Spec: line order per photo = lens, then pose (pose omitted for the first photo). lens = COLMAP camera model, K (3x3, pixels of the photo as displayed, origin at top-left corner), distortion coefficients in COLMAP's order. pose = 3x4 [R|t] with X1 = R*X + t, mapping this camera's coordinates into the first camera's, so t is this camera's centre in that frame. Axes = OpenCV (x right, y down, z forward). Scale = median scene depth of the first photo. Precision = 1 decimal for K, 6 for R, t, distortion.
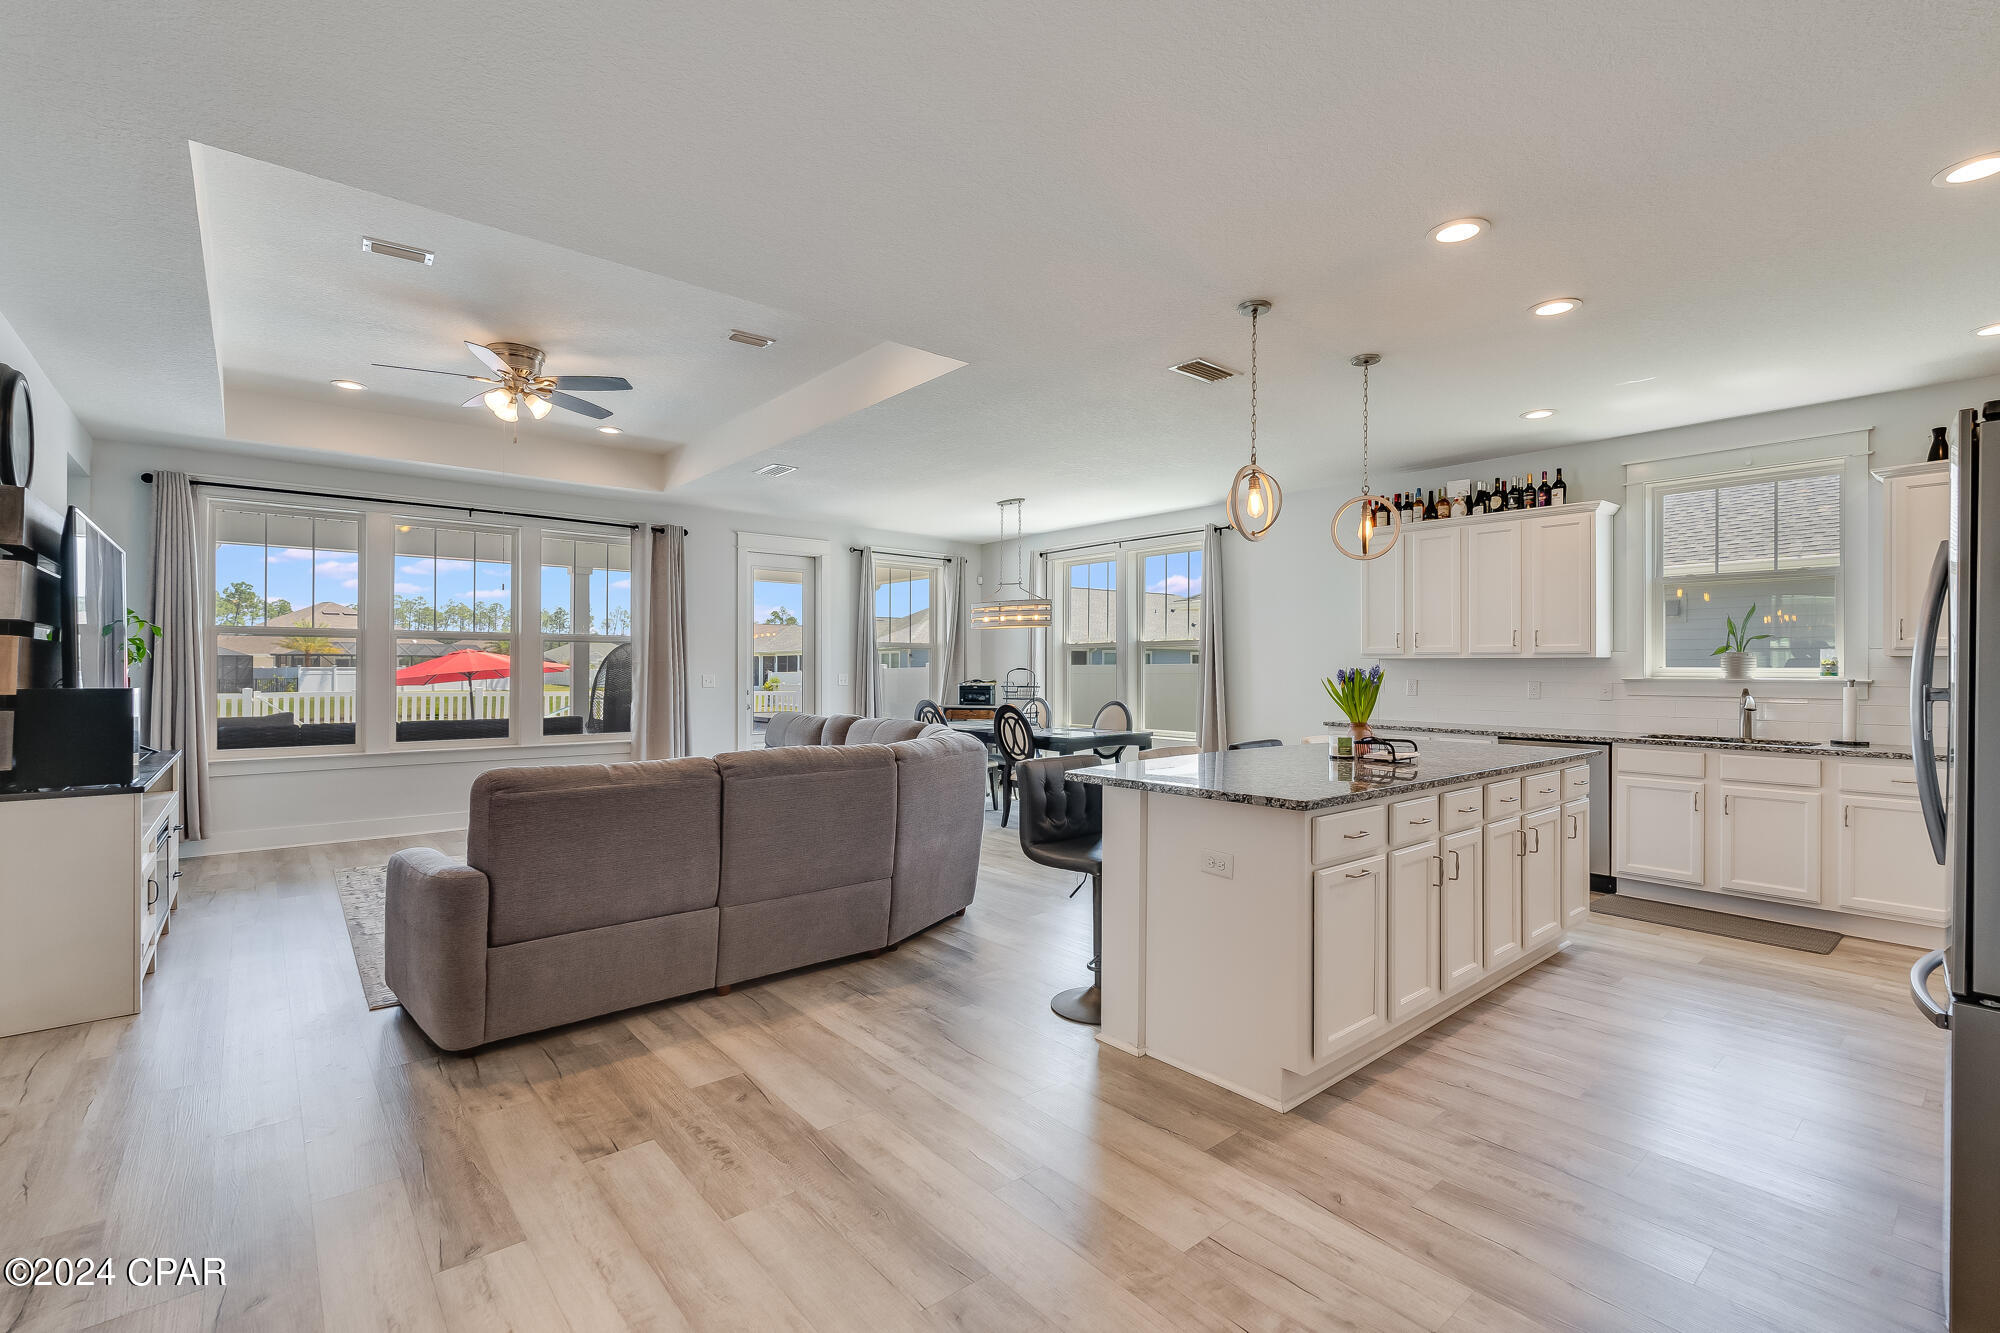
lens RADIAL K [[886.1, 0, 1000.0], [0, 886.1, 666.5], [0, 0, 1]] dist [-0.003667, 0.000192]
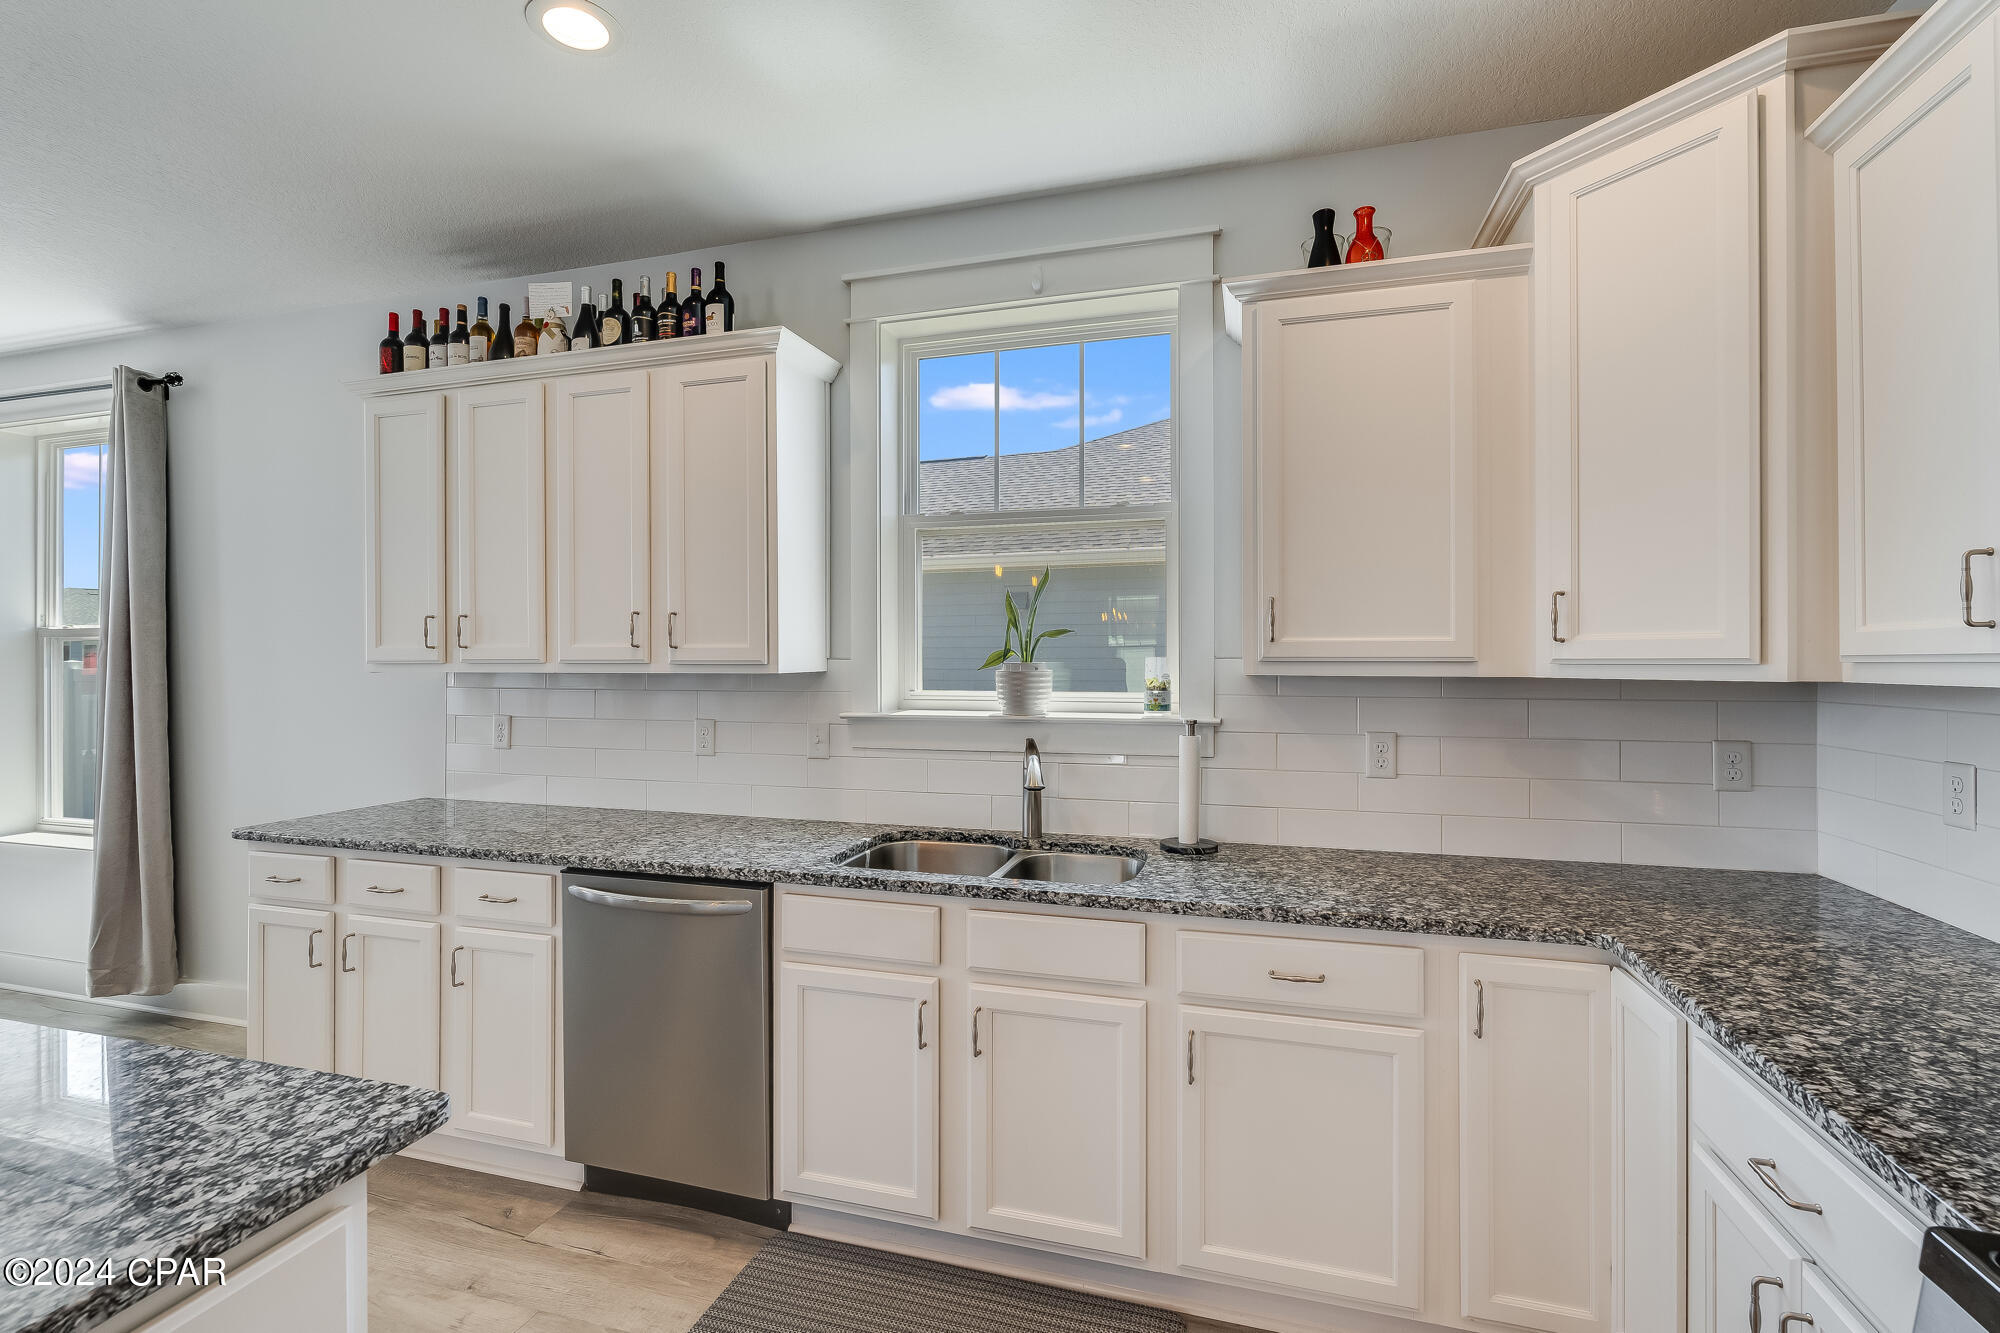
lens RADIAL K [[886.1, 0, 1000.0], [0, 886.1, 666.5], [0, 0, 1]] dist [-0.003667, 0.000192]
pose [[0.833767, -0.008575, 0.552049, 0.548155], [0.004511, 0.999952, 0.008720, -0.018585], [-0.552097, -0.004780, 0.833766, 0.588690]]
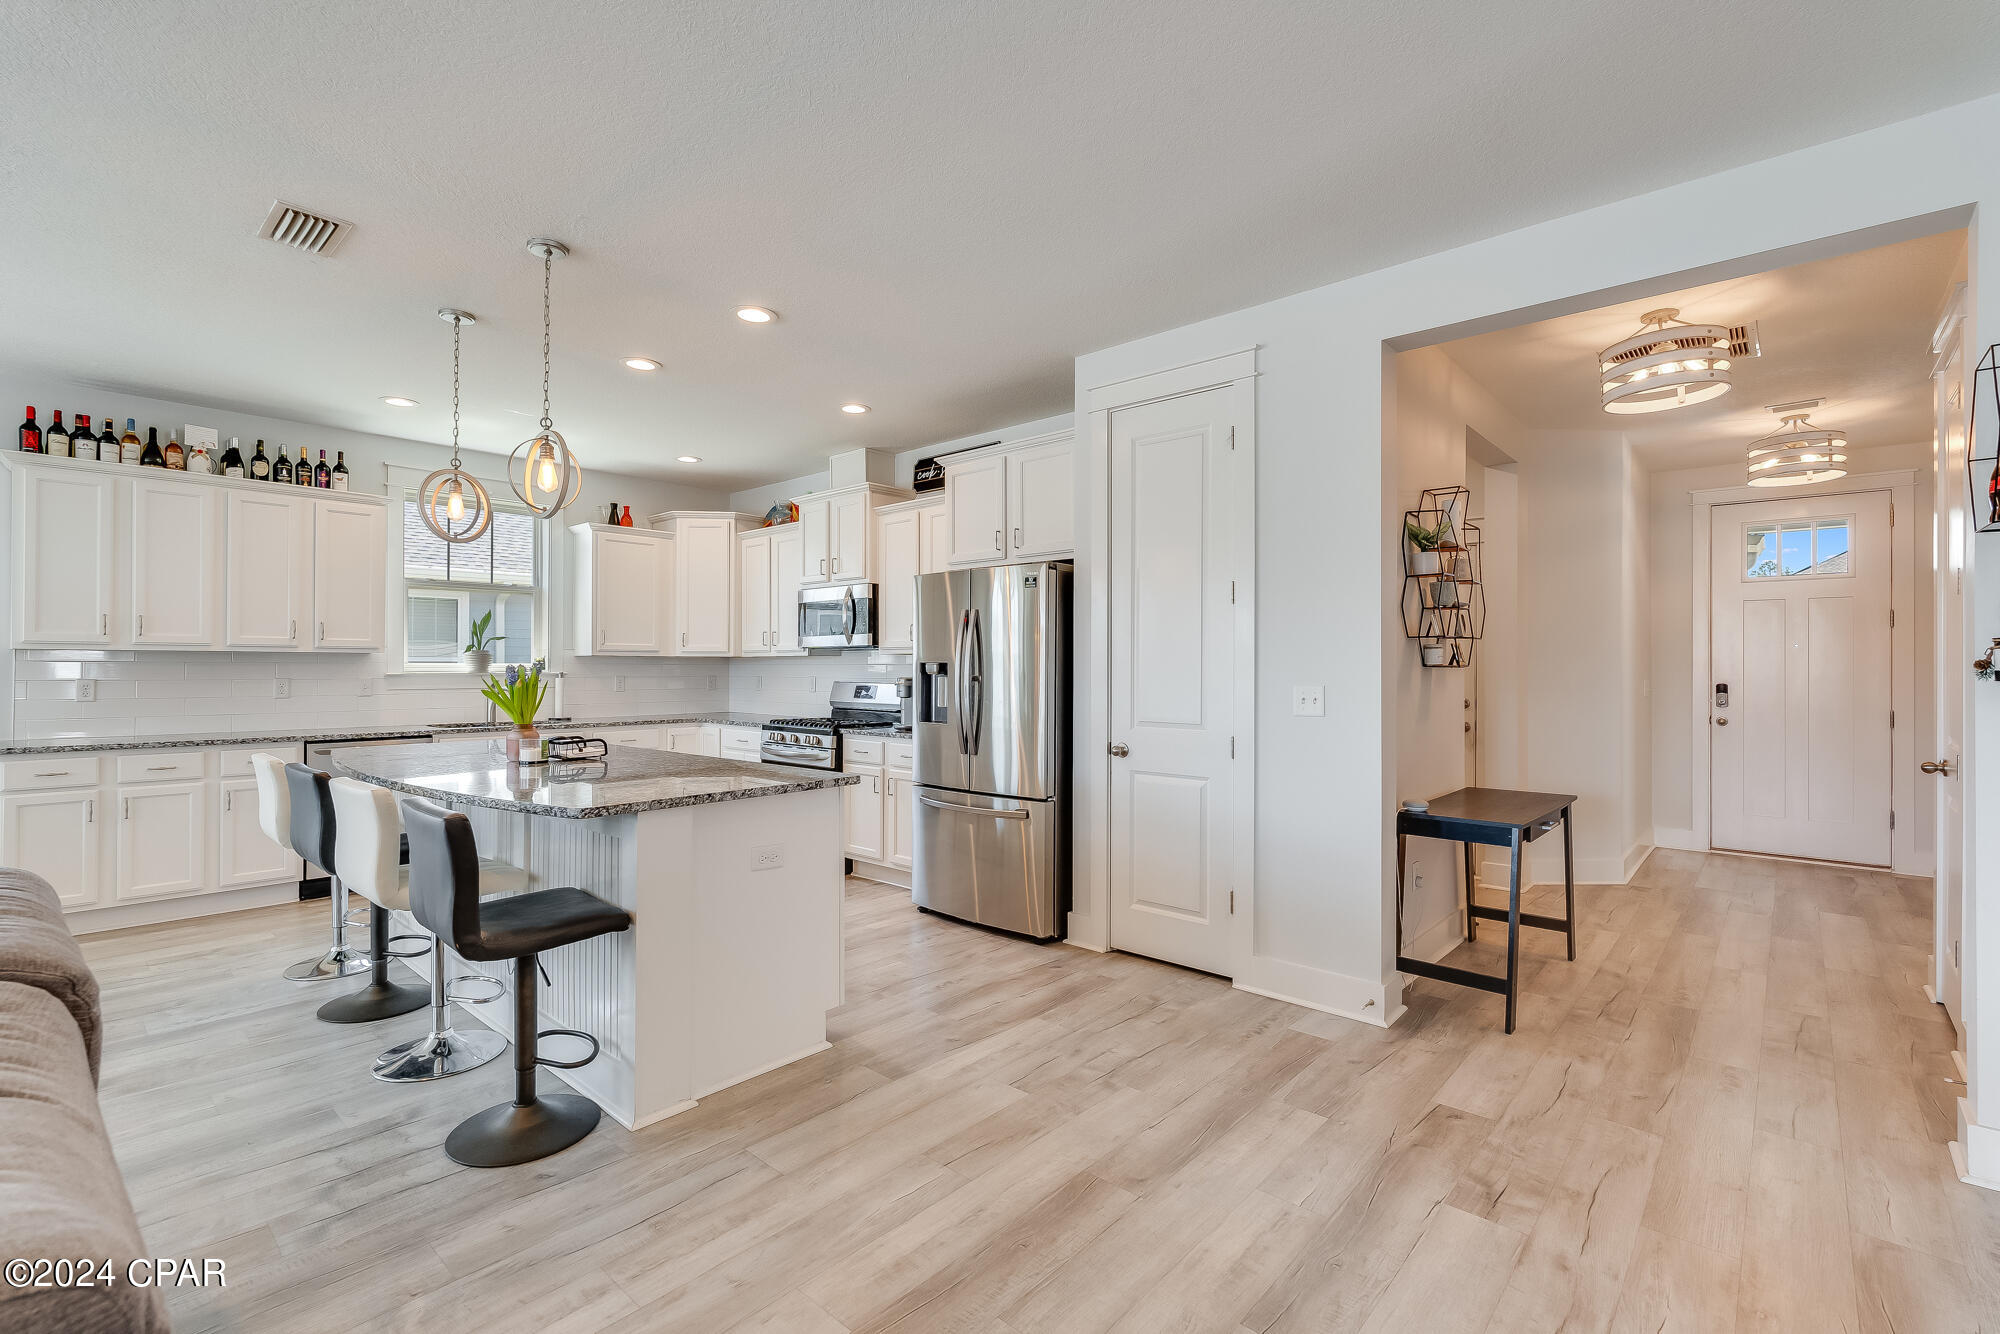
lens RADIAL K [[886.7, 0, 997.8], [0, 886.7, 674.9], [0, 0, 1]] dist [-0.004789, -0.000065]
pose [[-0.133066, -0.014265, 0.991004, -0.436981], [-0.006276, 0.999888, 0.013550, -0.003476], [-0.991087, -0.004417, -0.133141, 0.472020]]
